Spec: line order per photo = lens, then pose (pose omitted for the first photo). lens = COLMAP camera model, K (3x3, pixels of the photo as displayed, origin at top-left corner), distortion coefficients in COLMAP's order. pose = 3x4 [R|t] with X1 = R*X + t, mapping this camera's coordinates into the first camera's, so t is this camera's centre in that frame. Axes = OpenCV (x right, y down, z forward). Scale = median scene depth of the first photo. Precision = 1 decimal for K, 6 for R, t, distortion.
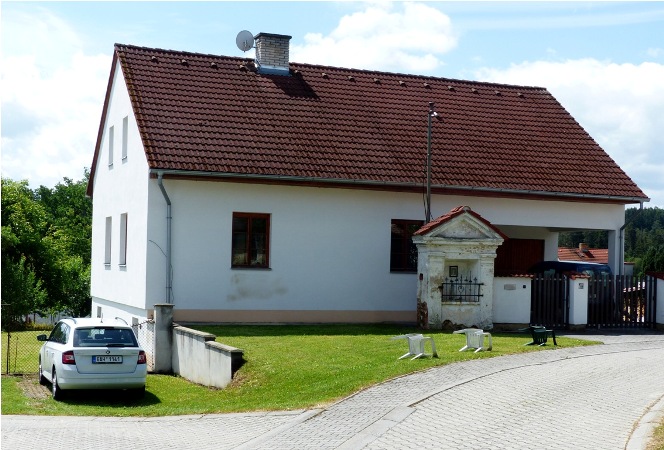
lens RADIAL K [[851.6, 0, 330.0], [0, 851.6, 230.0], [0, 0, 1]] dist [-0.038760, 0.000000]
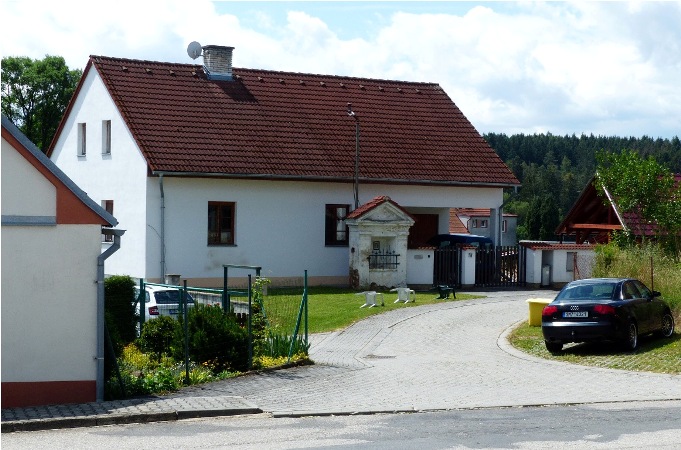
lens RADIAL K [[1082.9, 0, 341.2], [0, 1082.9, 223.3], [0, 0, 1]] dist [-0.054276, 0.000000]
pose [[0.982951, -0.009480, 0.183623, -0.211794], [0.001107, 0.998957, 0.045652, -0.061076], [-0.183865, -0.044671, 0.981936, -0.617637]]
